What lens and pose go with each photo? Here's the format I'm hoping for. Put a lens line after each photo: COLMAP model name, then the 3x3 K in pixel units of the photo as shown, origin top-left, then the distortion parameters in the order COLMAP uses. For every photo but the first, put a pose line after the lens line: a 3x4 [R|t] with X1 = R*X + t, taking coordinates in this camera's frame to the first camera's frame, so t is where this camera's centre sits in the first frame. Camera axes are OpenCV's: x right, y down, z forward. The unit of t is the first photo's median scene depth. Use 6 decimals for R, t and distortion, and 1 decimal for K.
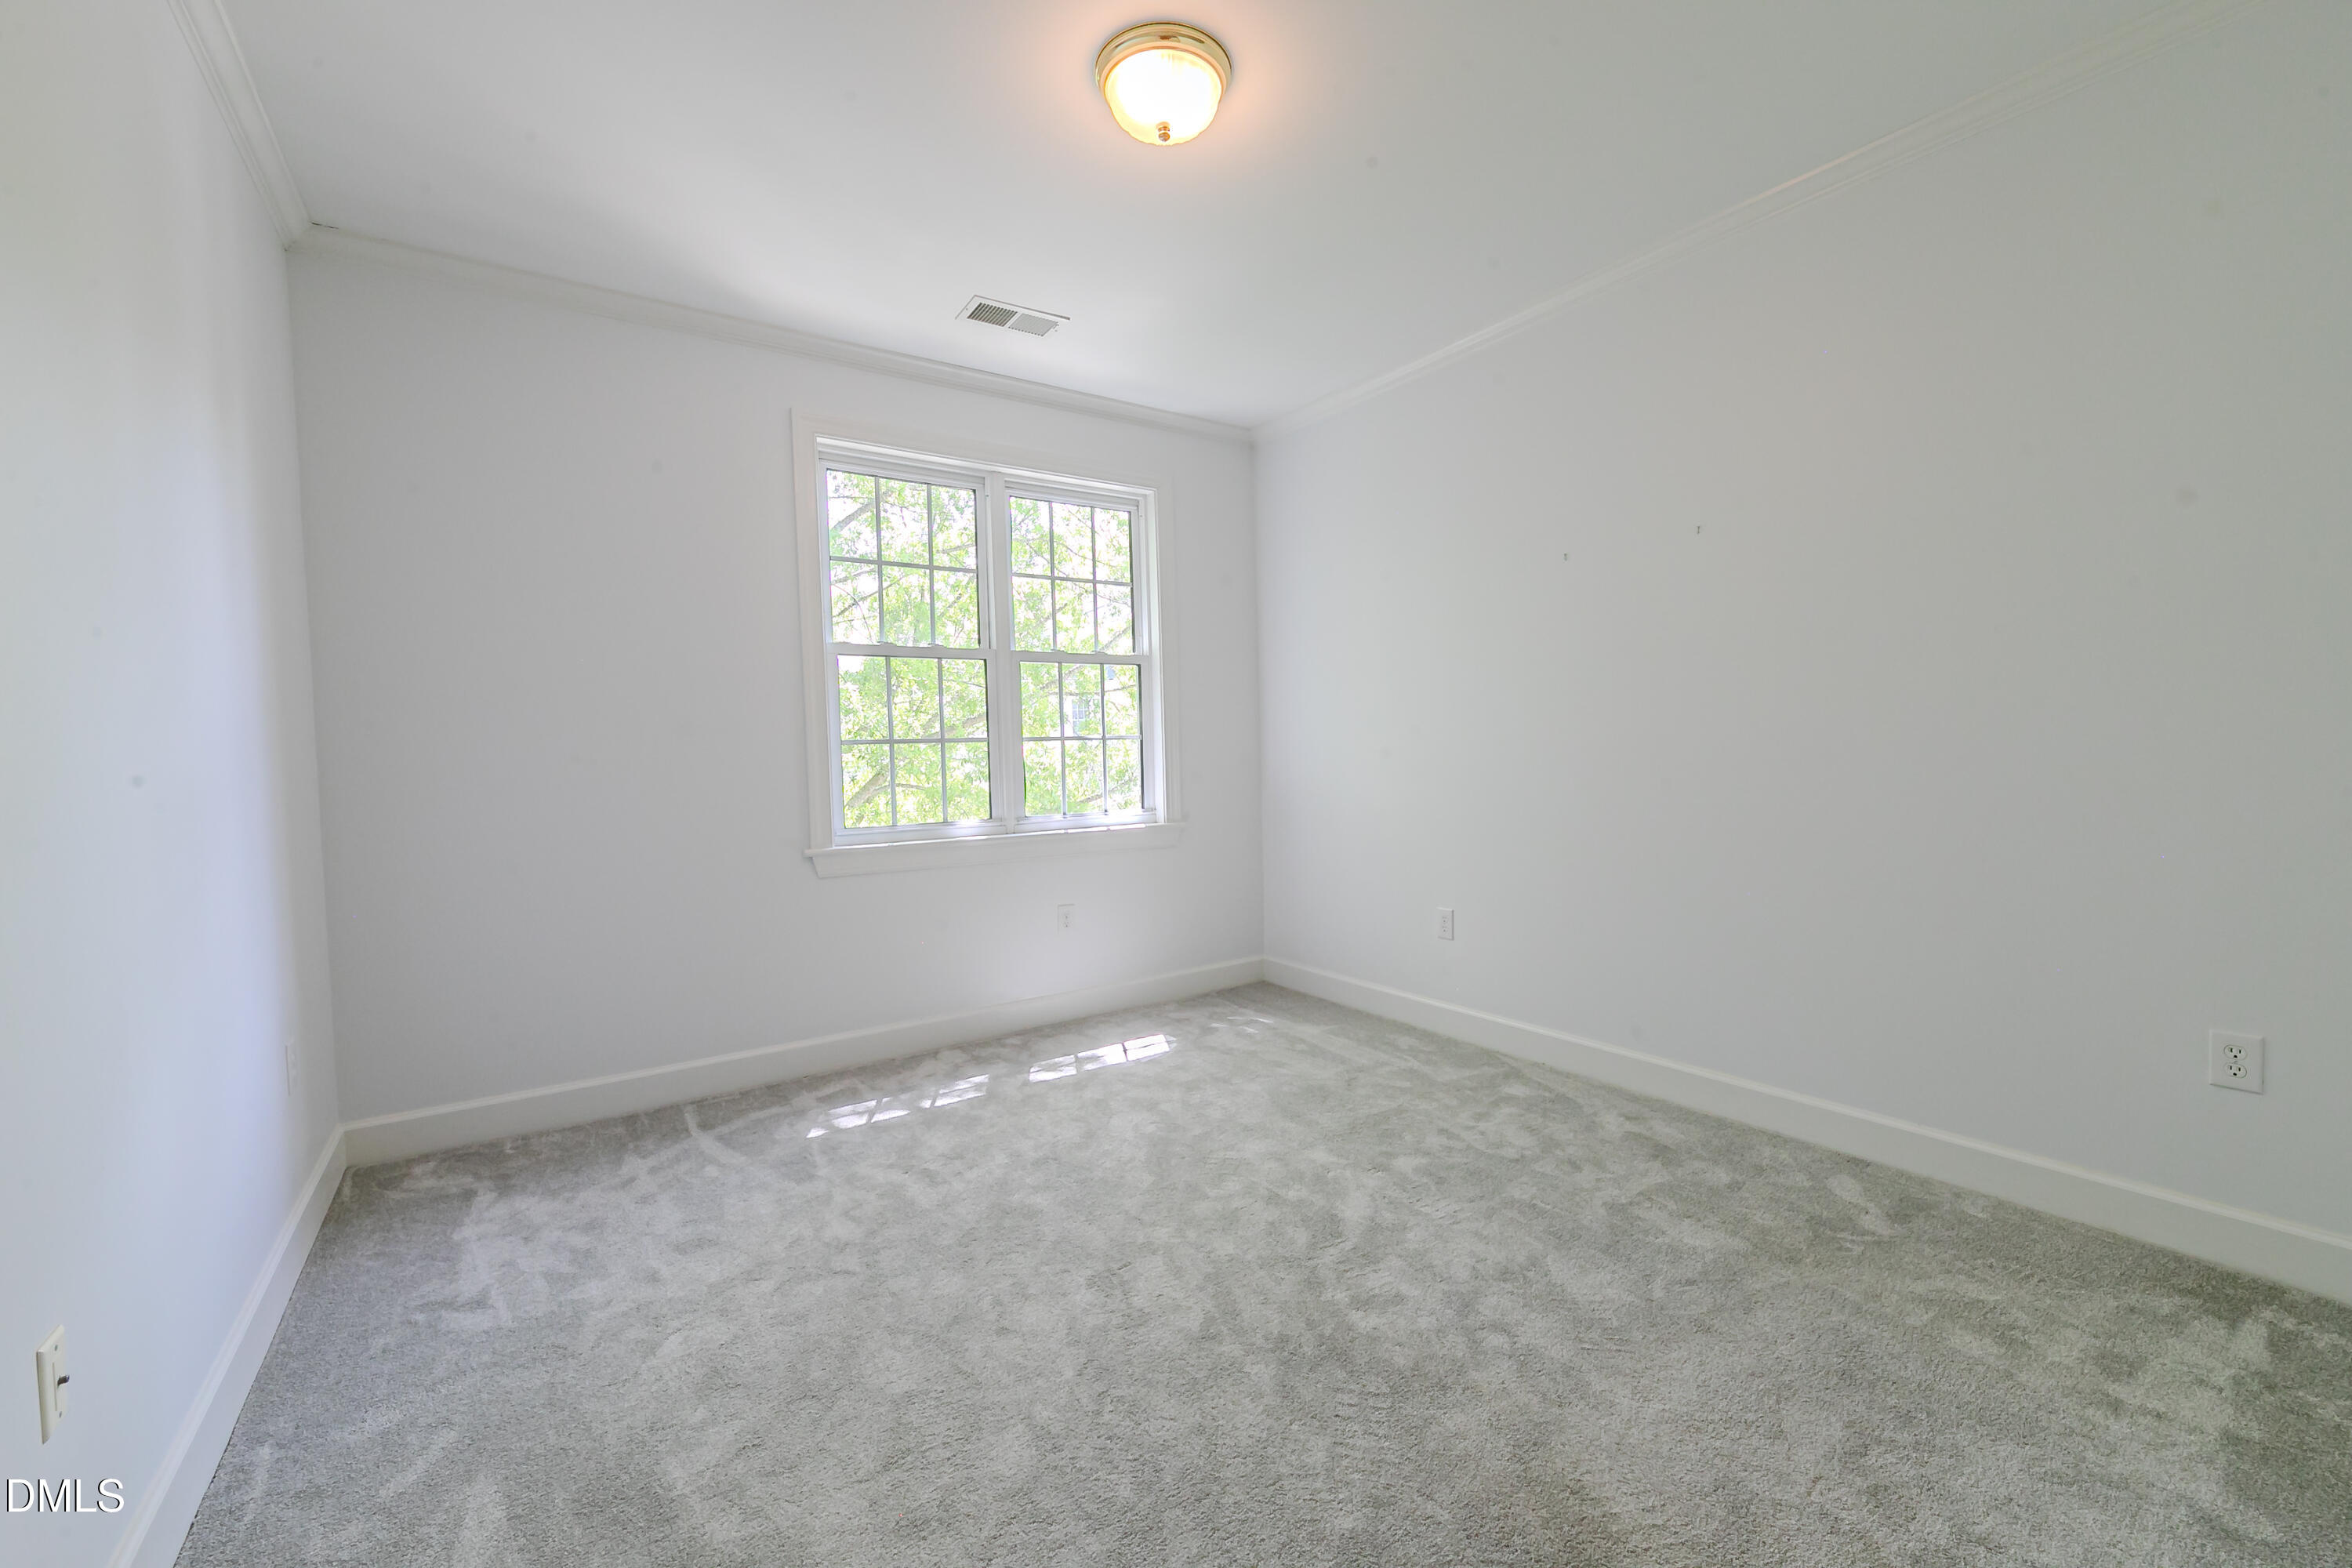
lens RADIAL K [[945.4, 0, 1175.2], [0, 945.4, 789.2], [0, 0, 1]] dist [0.001539, -0.002868]
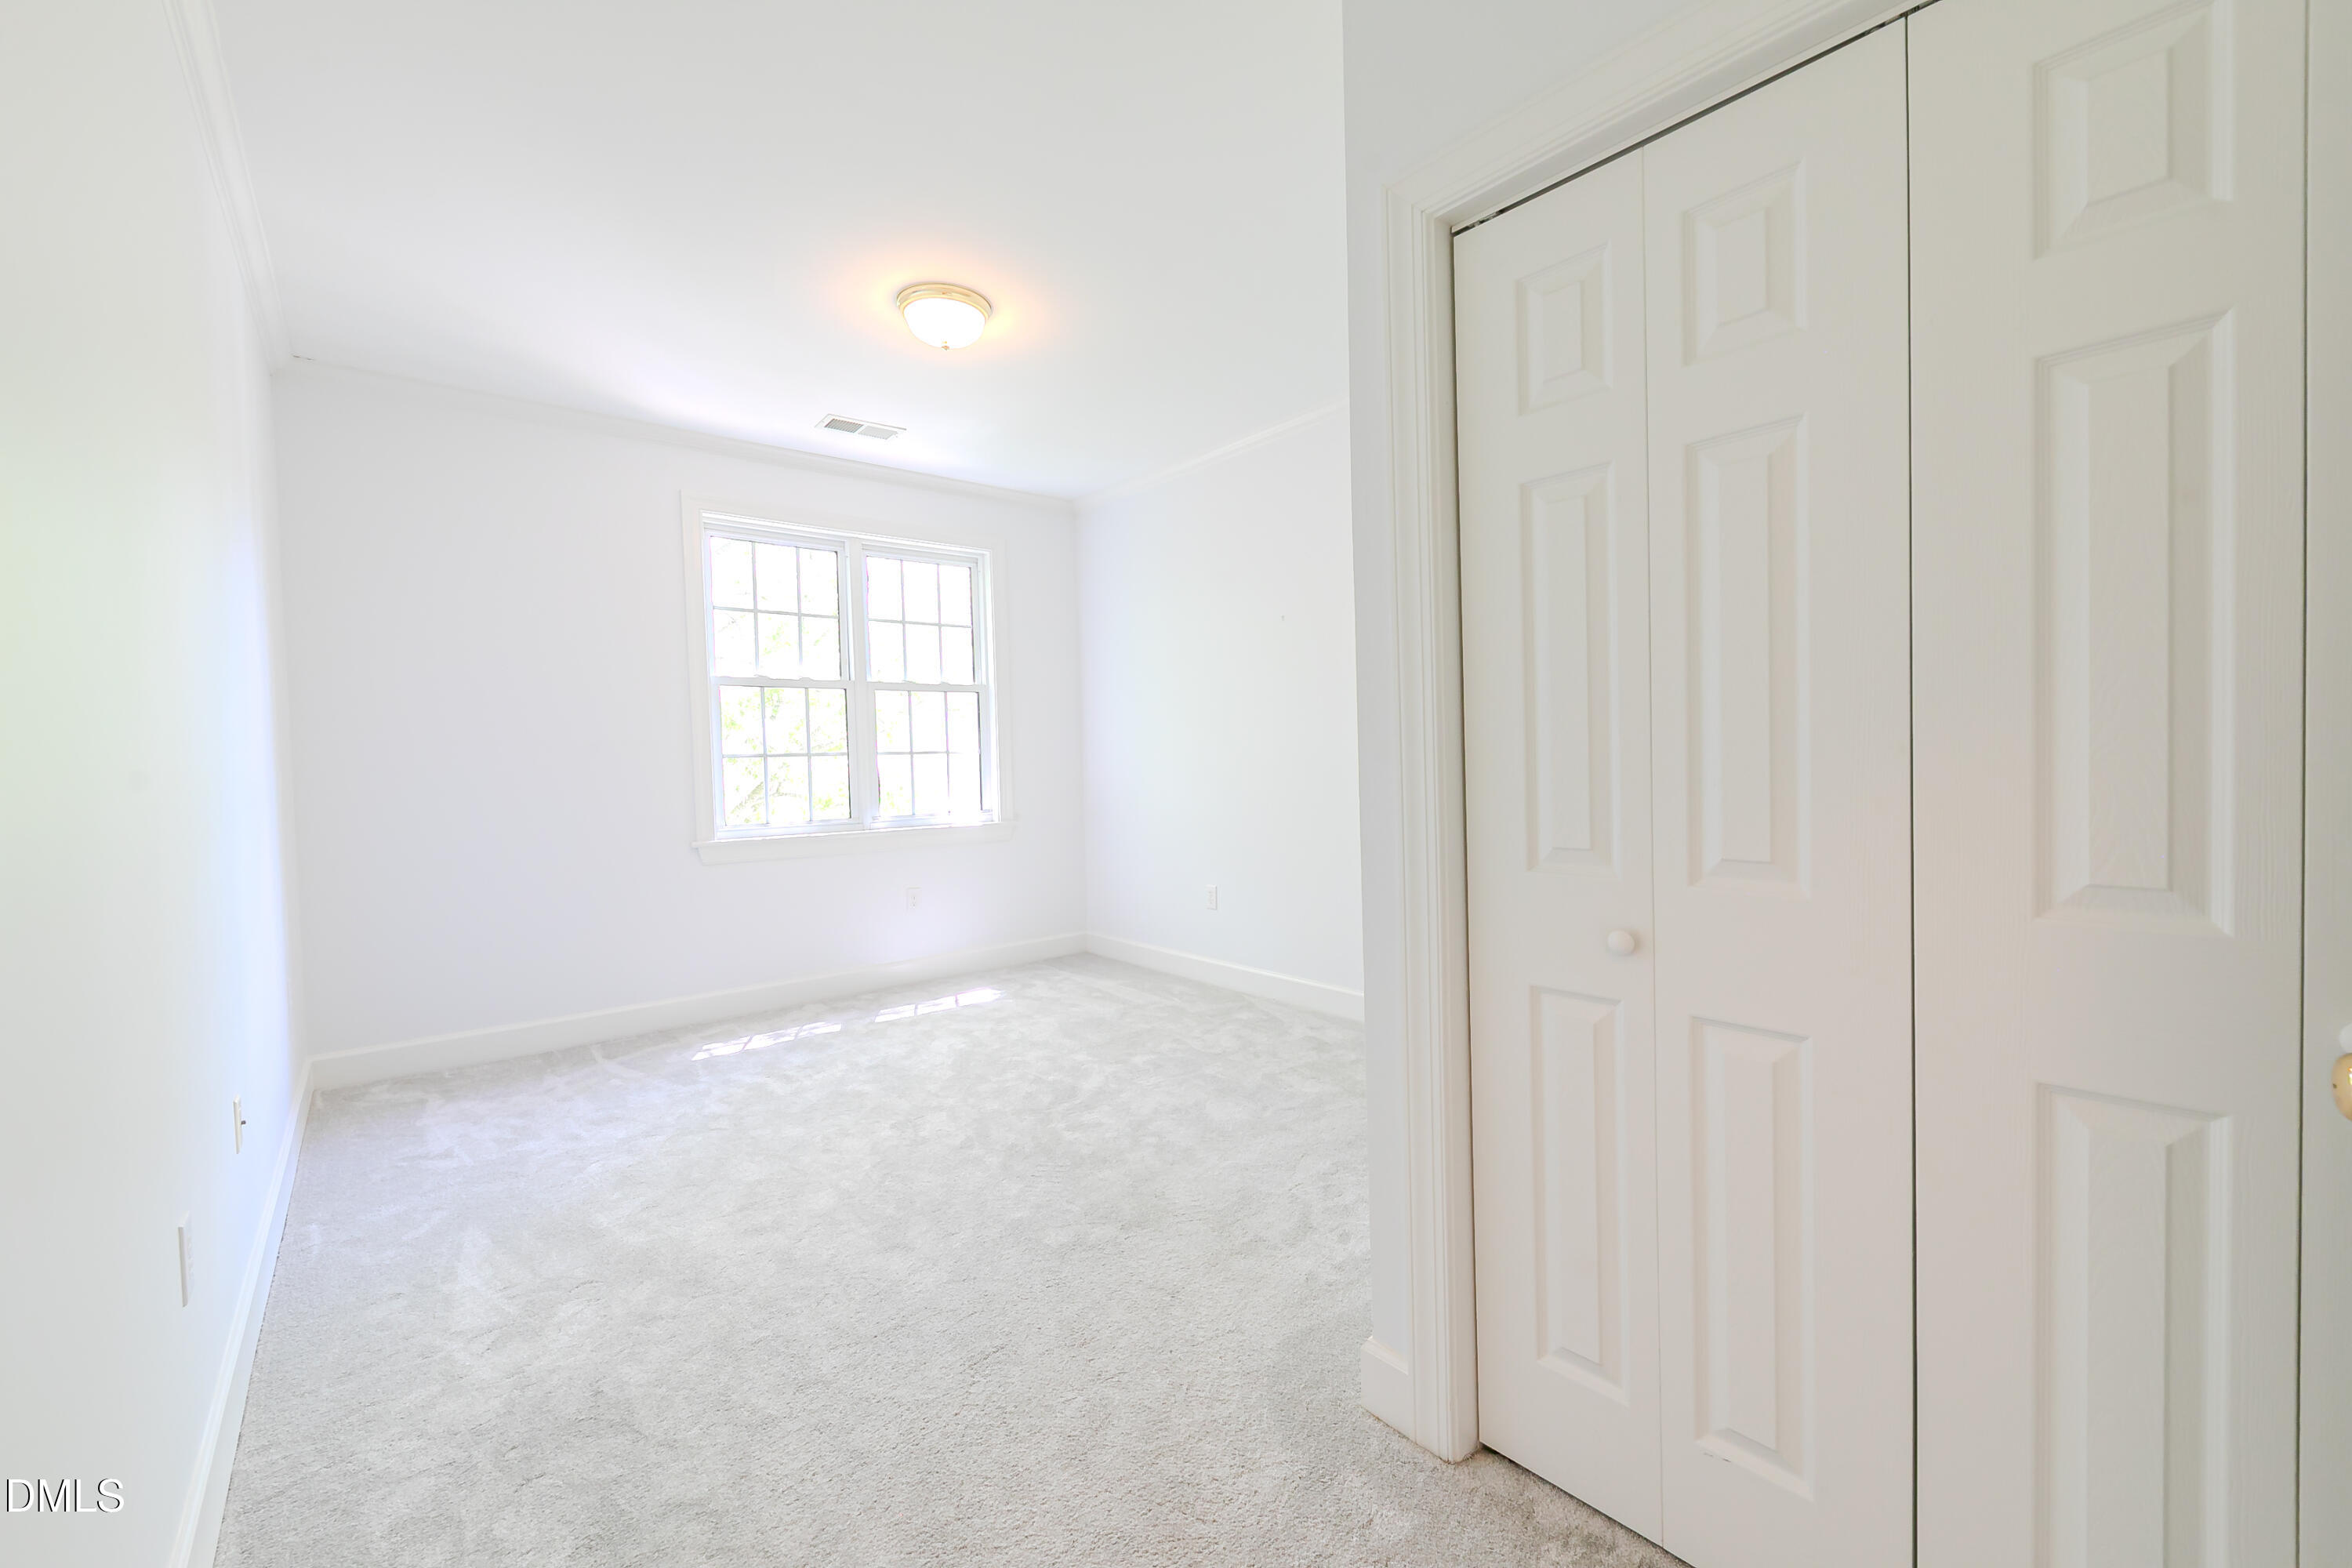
lens RADIAL K [[945.4, 0, 1179.1], [0, 945.4, 790.4], [0, 0, 1]] dist [0.001539, -0.002868]
pose [[0.995048, -0.002213, 0.099376, 0.134530], [0.003280, 0.999939, -0.010579, 0.011874], [-0.099346, 0.010853, 0.994994, -0.329563]]
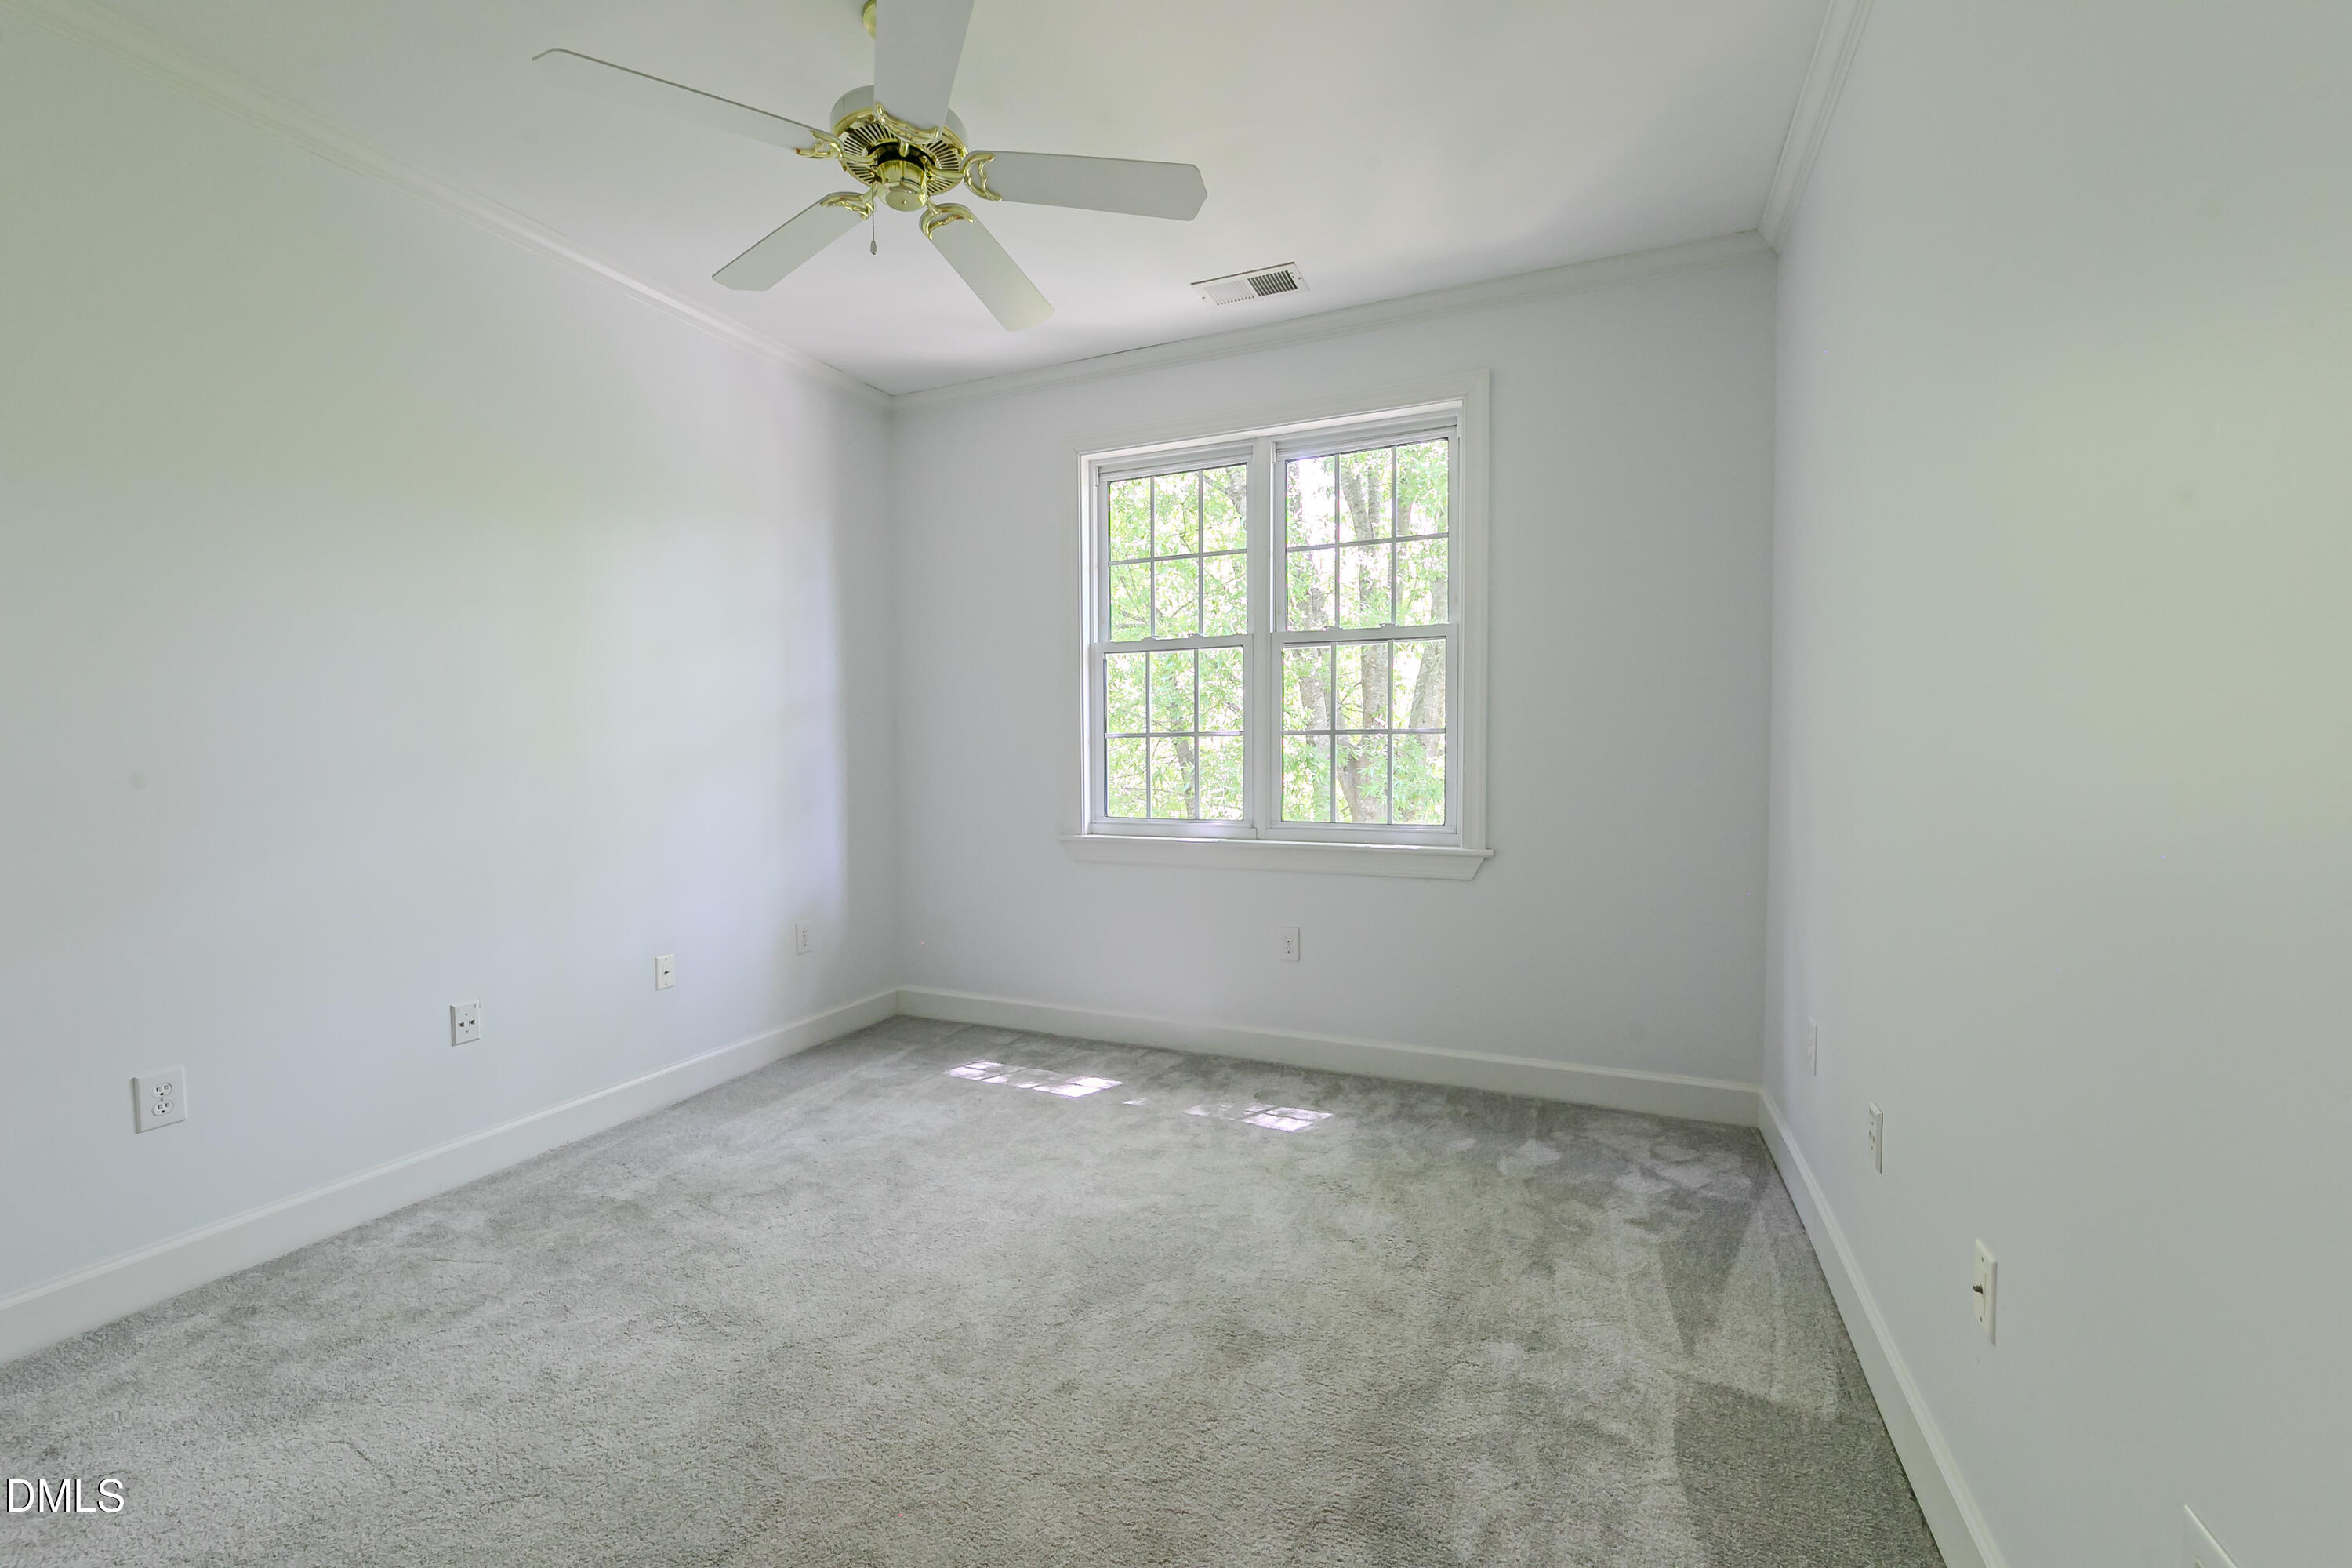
lens RADIAL K [[997.6, 0, 1164.6], [0, 997.6, 763.5], [0, 0, 1]] dist [0.004765, 0.000034]
pose [[0.512838, 0.039982, -0.857554, 0.731286], [-0.046966, 0.998726, 0.018477, -0.045896], [0.857200, 0.030800, 0.514062, 0.540041]]
